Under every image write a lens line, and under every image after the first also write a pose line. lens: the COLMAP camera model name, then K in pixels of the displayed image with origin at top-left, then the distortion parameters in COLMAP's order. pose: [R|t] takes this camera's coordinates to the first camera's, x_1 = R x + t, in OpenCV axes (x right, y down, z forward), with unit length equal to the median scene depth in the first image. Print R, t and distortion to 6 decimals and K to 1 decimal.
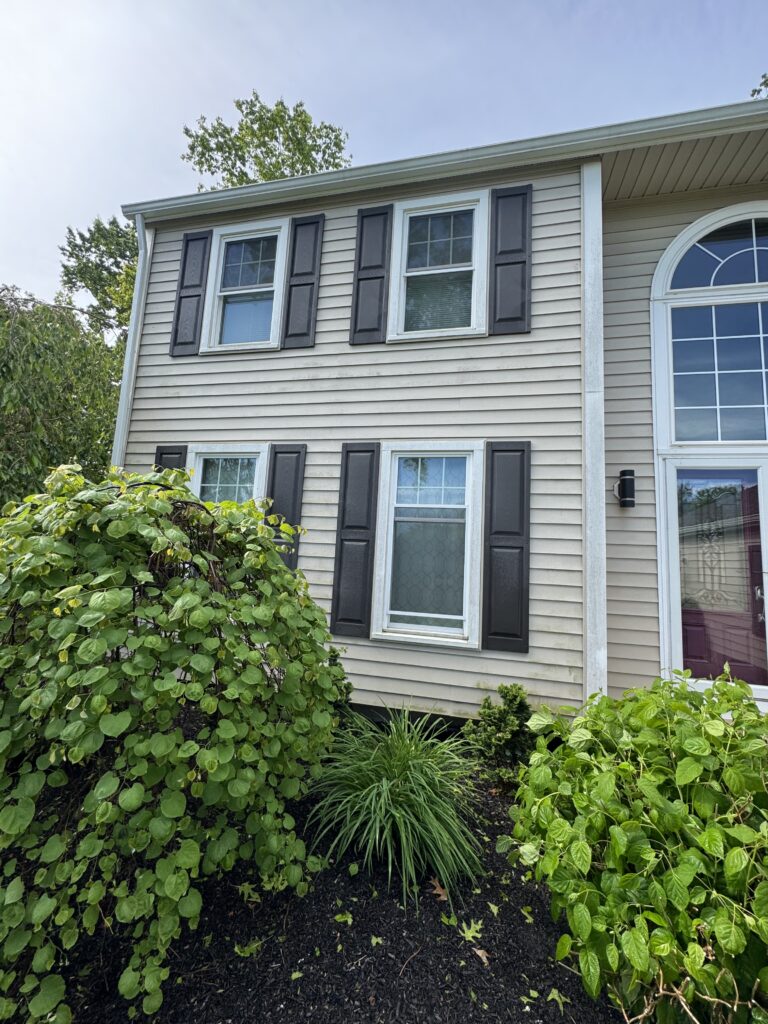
lens RADIAL K [[407.6, 0, 382.4], [0, 407.6, 511.9], [0, 0, 1]] dist [-0.003533, 0.000233]
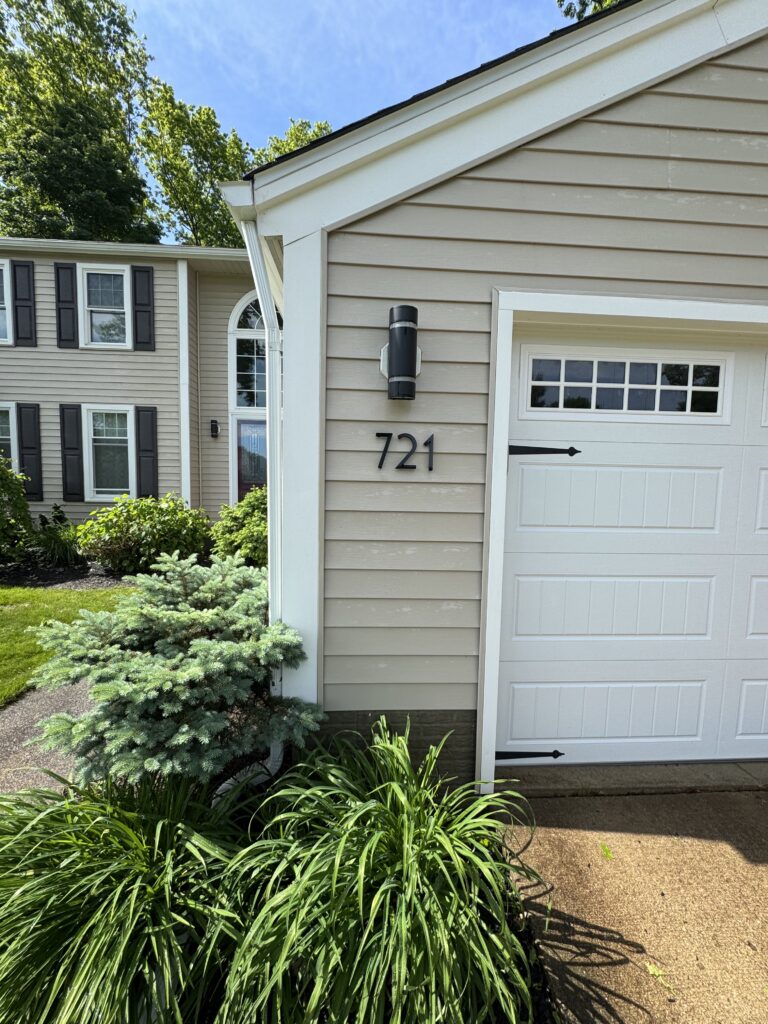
lens RADIAL K [[406.6, 0, 384.8], [0, 406.6, 512.2], [0, 0, 1]] dist [-0.006845, 0.000661]
pose [[0.960738, -0.054795, 0.271992, 0.853076], [-0.002297, 0.978700, 0.205283, -0.067559], [-0.277447, -0.197849, 0.940148, -1.352206]]
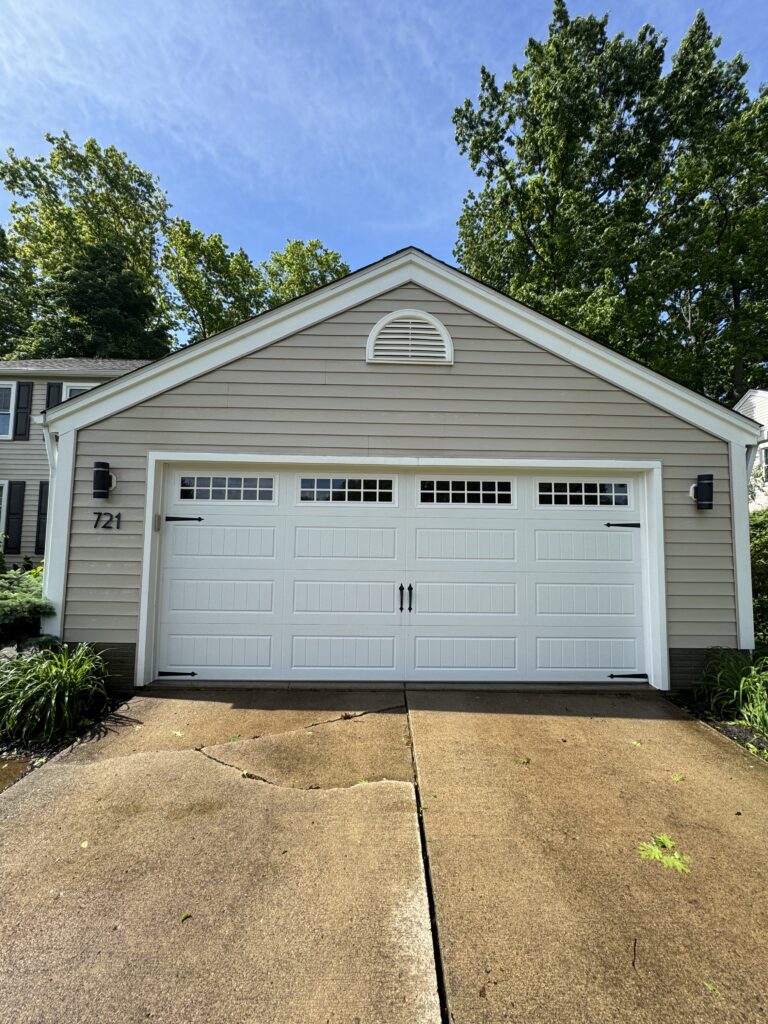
lens RADIAL K [[406.6, 0, 385.1], [0, 406.6, 511.9], [0, 0, 1]] dist [-0.004981, 0.000527]
pose [[0.970114, -0.022326, 0.241621, 1.439644], [0.007821, 0.998118, 0.060826, -0.119303], [-0.242524, -0.057118, 0.968462, -2.082377]]
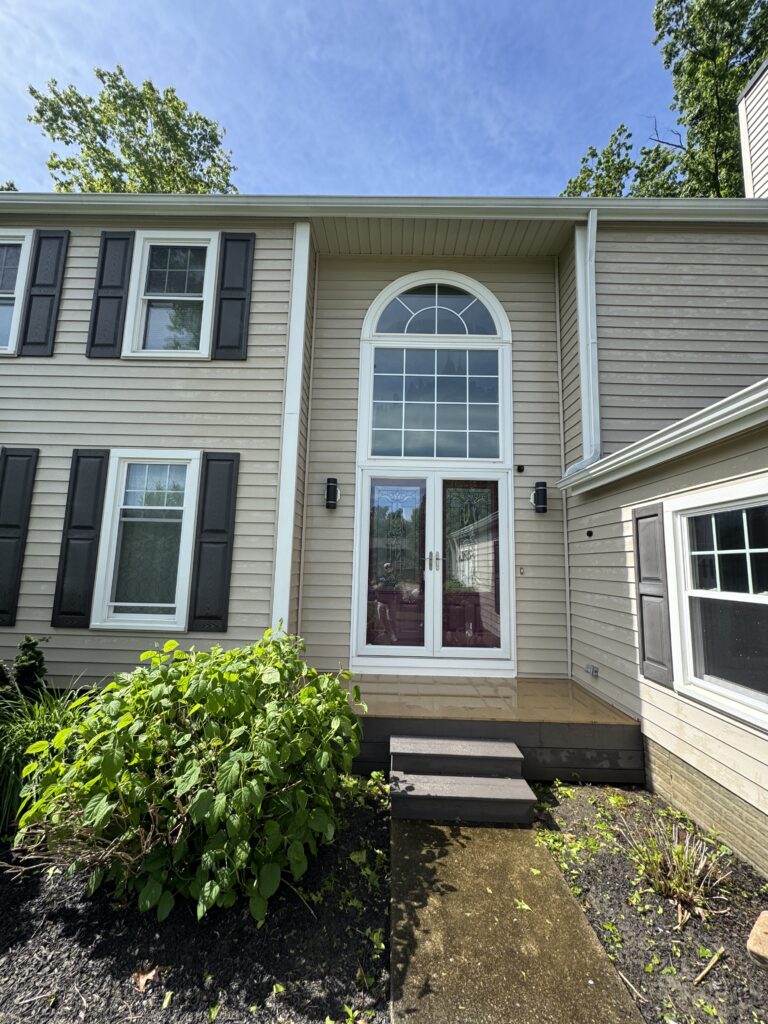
lens RADIAL K [[407.6, 0, 385.2], [0, 407.6, 511.4], [0, 0, 1]] dist [-0.003533, 0.000233]
pose [[0.977780, -0.001430, 0.209631, 0.497425], [0.002199, 0.999992, -0.003435, 0.001029], [-0.209624, 0.003820, 0.977775, -0.225890]]
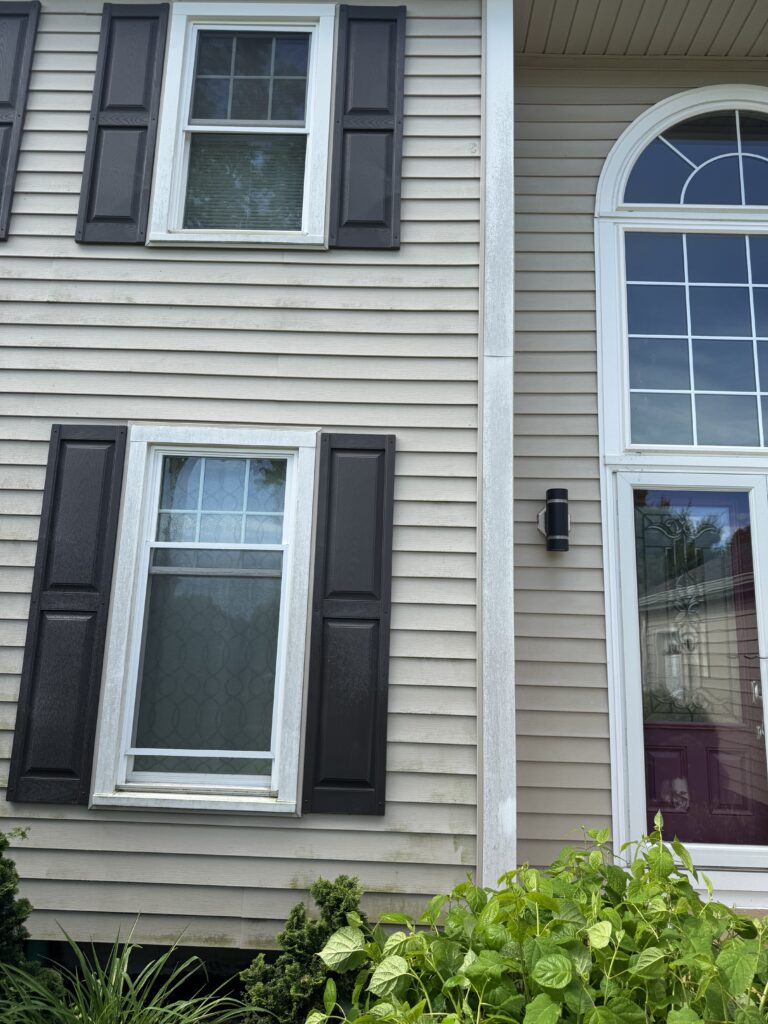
lens RADIAL K [[720.5, 0, 384.3], [0, 720.5, 515.9], [0, 0, 1]] dist [0.063192, -0.075951]
pose [[0.979118, 0.016285, 0.202639, 0.135240], [-0.002660, 0.997728, -0.067326, 0.009339], [-0.203275, 0.065381, 0.976936, 0.012687]]
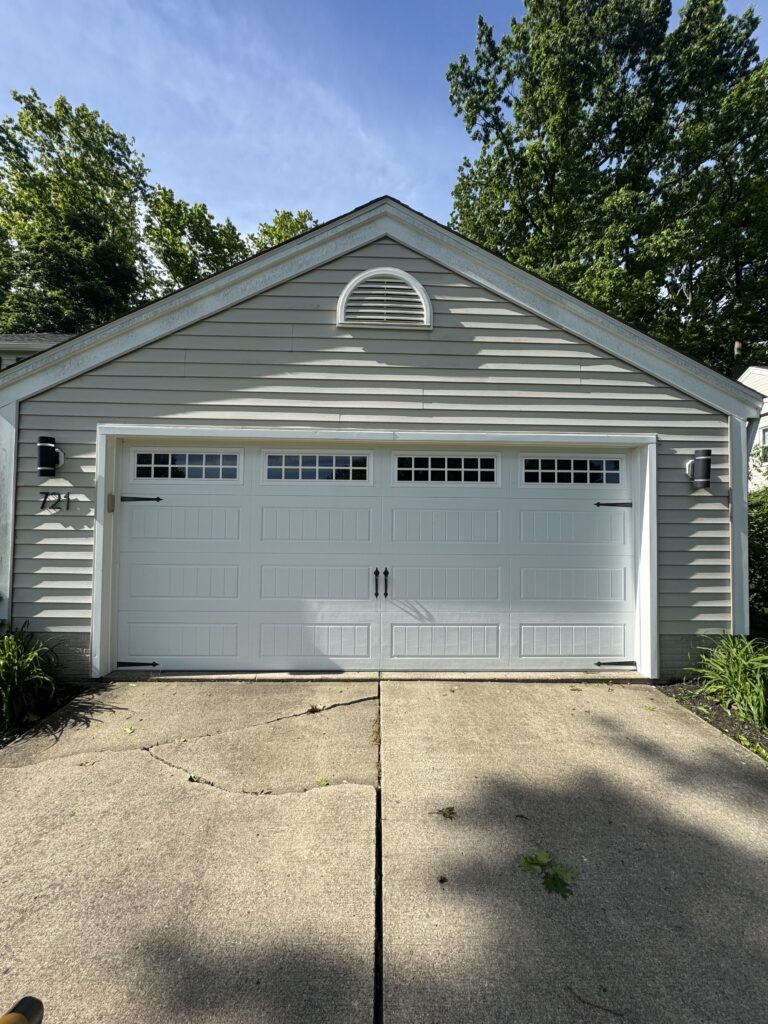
lens RADIAL K [[407.6, 0, 385.1], [0, 407.6, 512.0], [0, 0, 1]] dist [-0.003533, 0.000233]
pose [[0.967486, -0.035015, 0.250491, 1.509762], [0.009362, 0.994650, 0.102877, -0.104687], [-0.252753, -0.097187, 0.962637, -2.024944]]
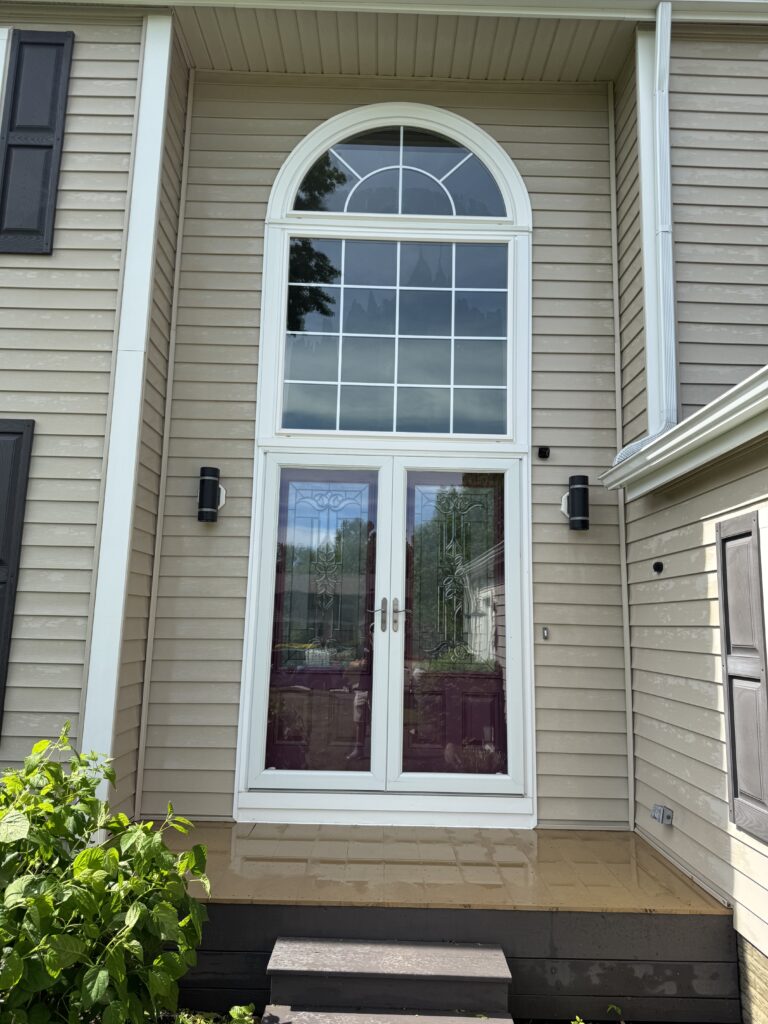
lens RADIAL K [[720.5, 0, 386.6], [0, 720.5, 504.9], [0, 0, 1]] dist [0.063192, -0.075951]
pose [[0.973053, 0.009317, 0.230392, 0.608162], [-0.000984, 0.999342, -0.036260, 0.004273], [-0.230579, 0.035056, 0.972422, -0.246485]]
